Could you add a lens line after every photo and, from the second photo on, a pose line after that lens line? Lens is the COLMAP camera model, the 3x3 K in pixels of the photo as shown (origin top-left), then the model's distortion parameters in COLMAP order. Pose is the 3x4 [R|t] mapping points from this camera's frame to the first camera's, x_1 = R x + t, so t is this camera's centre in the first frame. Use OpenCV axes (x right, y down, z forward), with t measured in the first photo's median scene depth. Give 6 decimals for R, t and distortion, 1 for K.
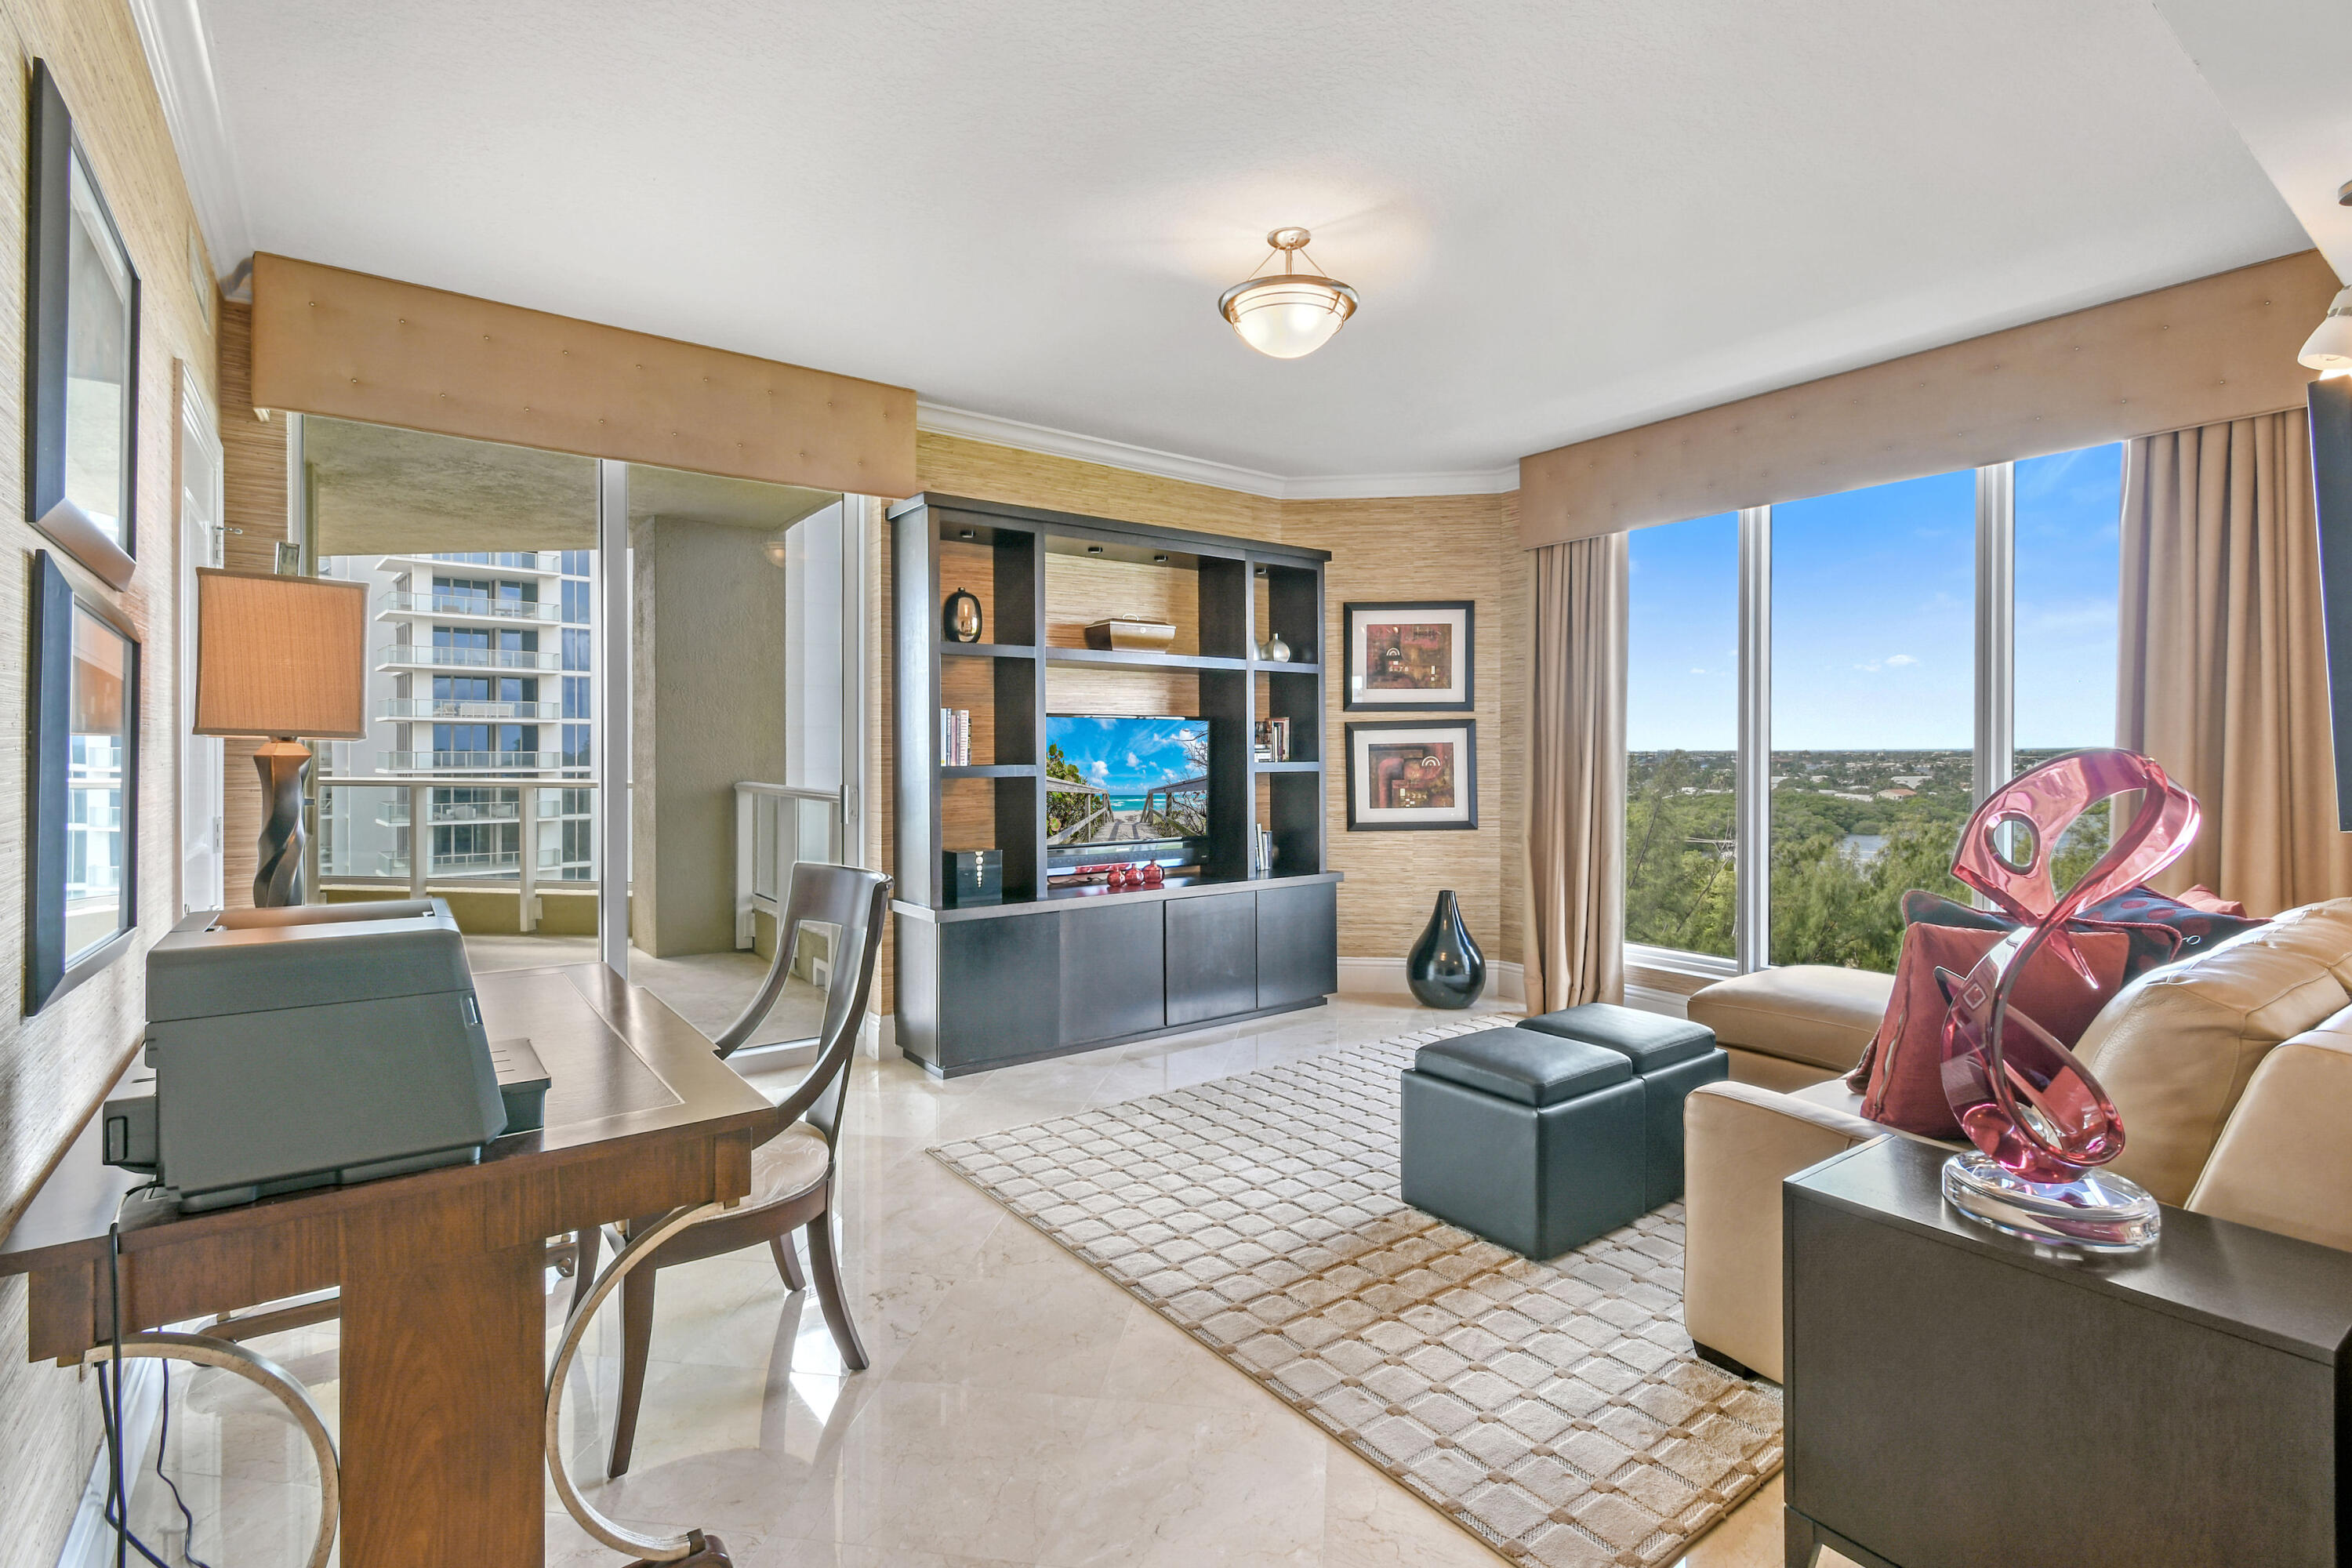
lens RADIAL K [[1079.0, 0, 1156.6], [0, 1079.0, 736.0], [0, 0, 1]] dist [0.007112, 0.001601]
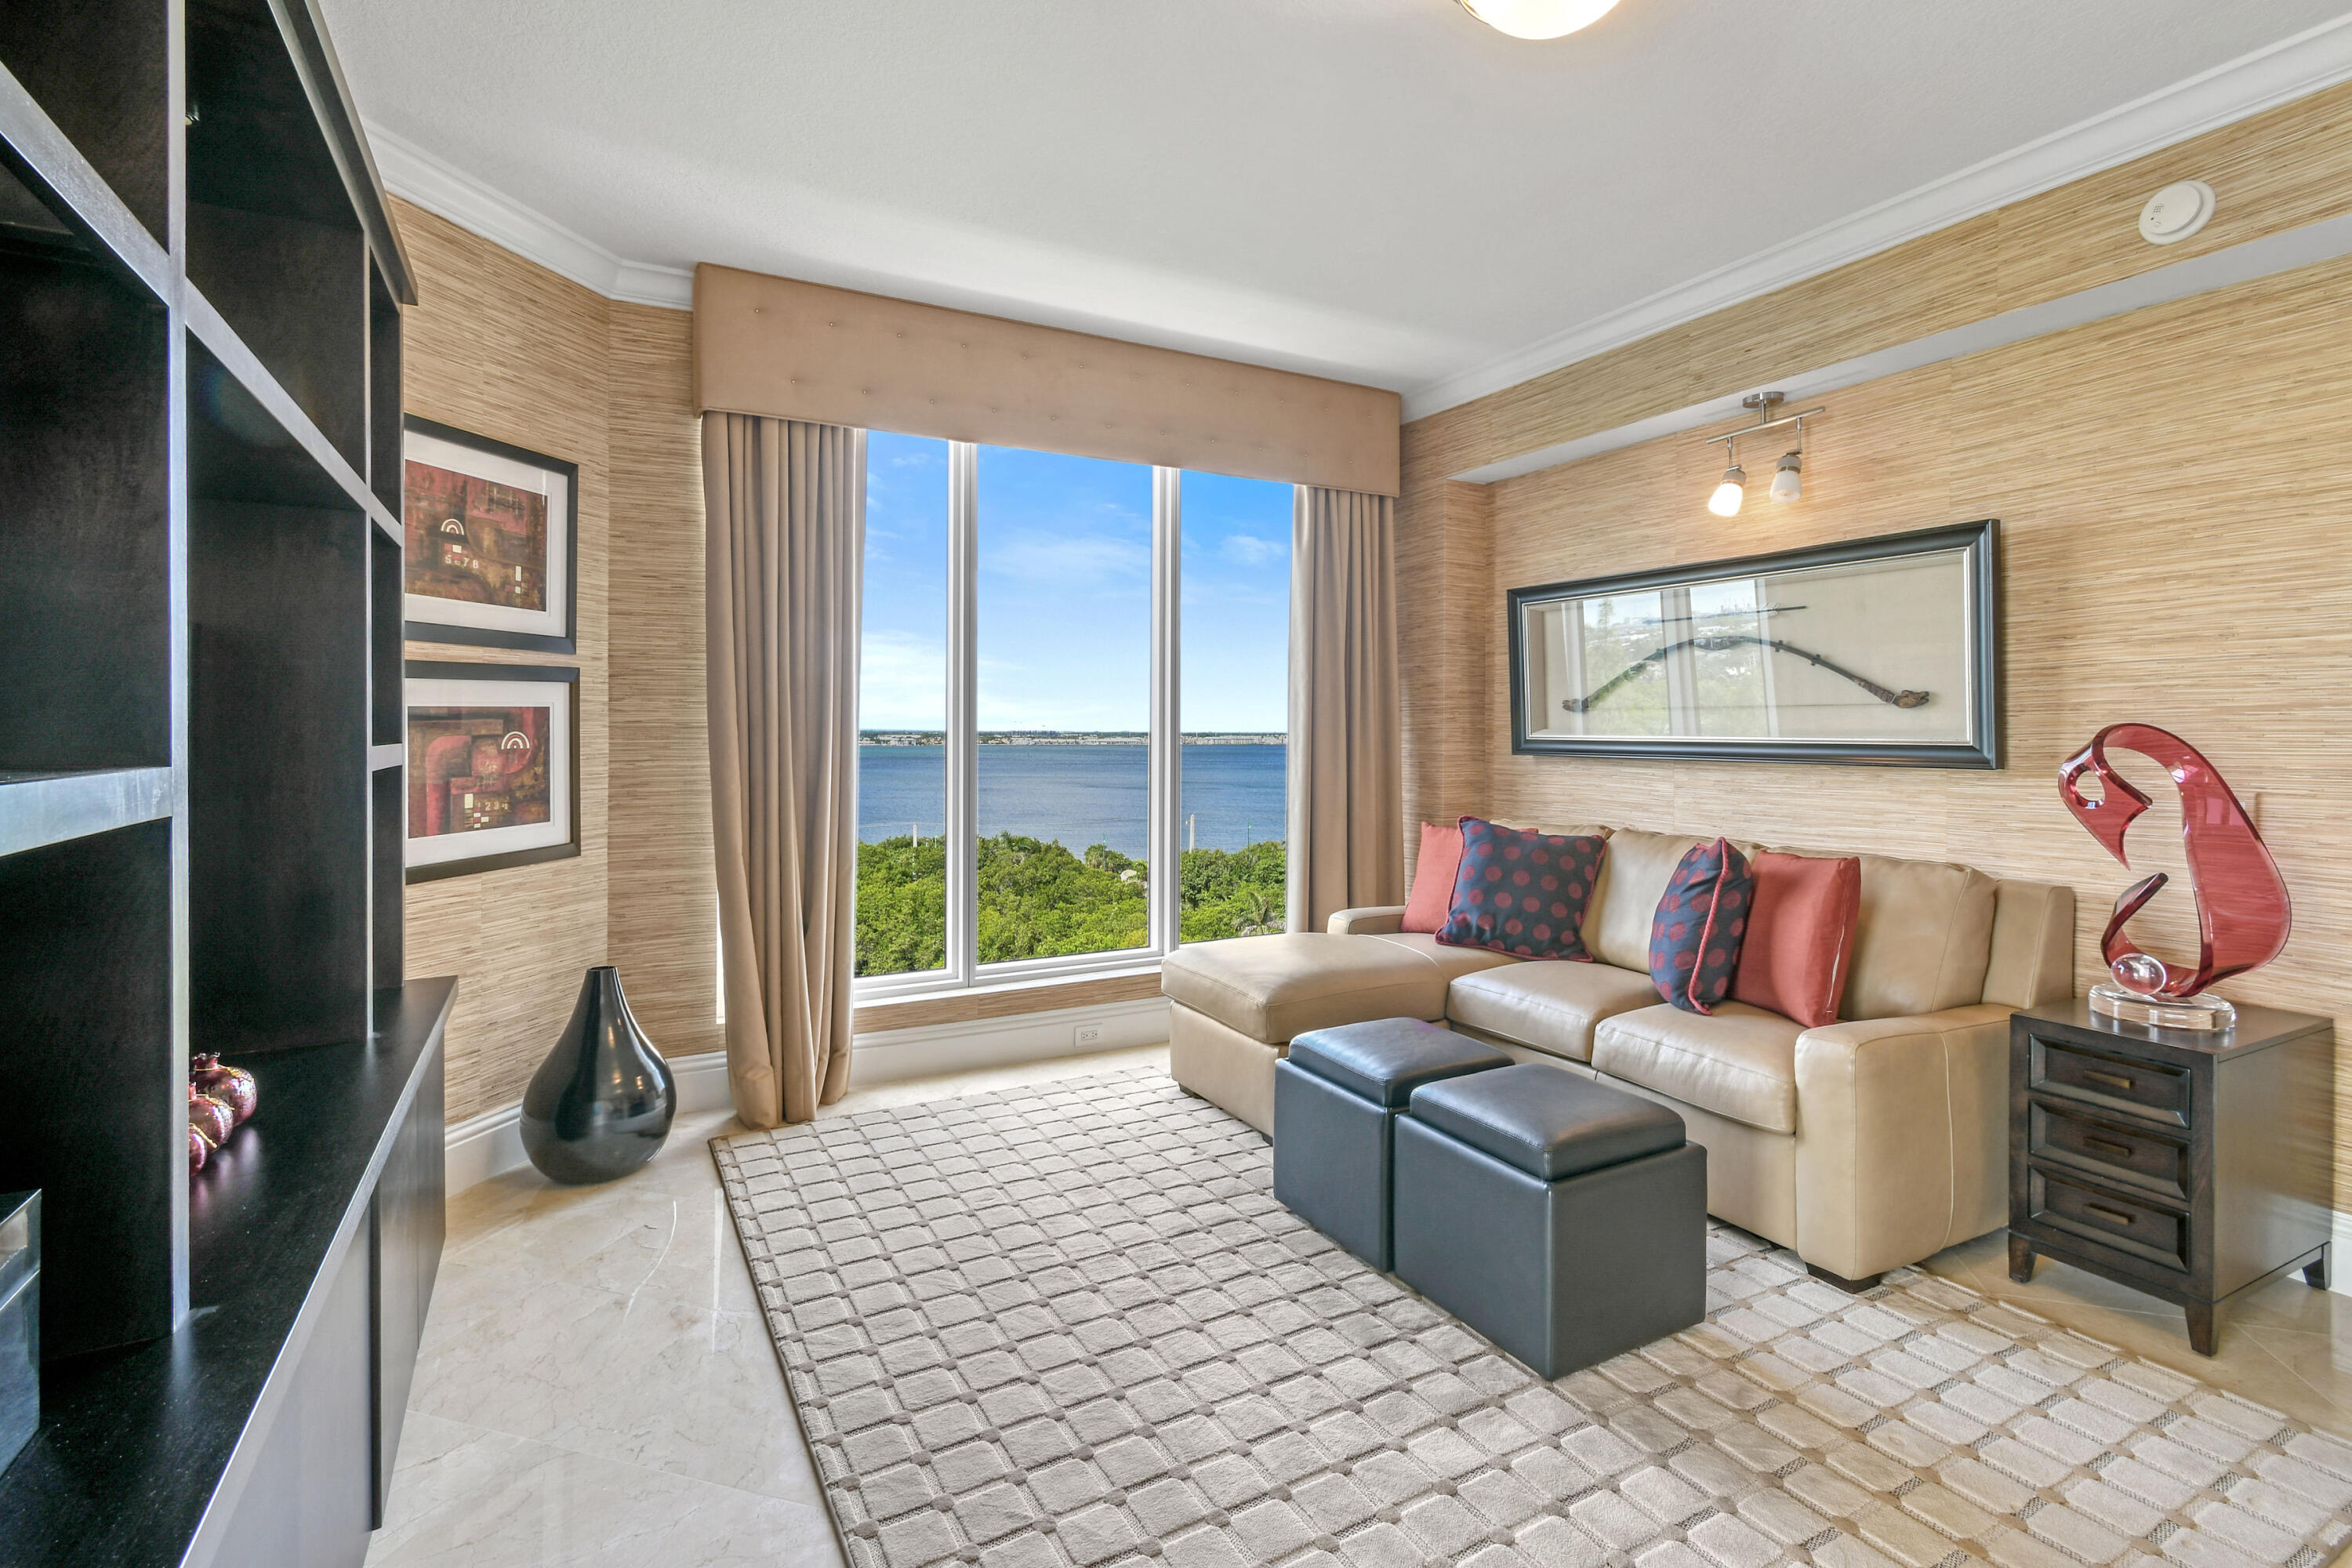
lens RADIAL K [[1079.0, 0, 1184.8], [0, 1079.0, 729.1], [0, 0, 1]] dist [0.007112, 0.001601]
pose [[0.118339, -0.000110, 0.992973, -0.248426], [-0.015195, 0.999883, 0.001922, 0.011451], [-0.992857, -0.015315, 0.118323, 0.603178]]
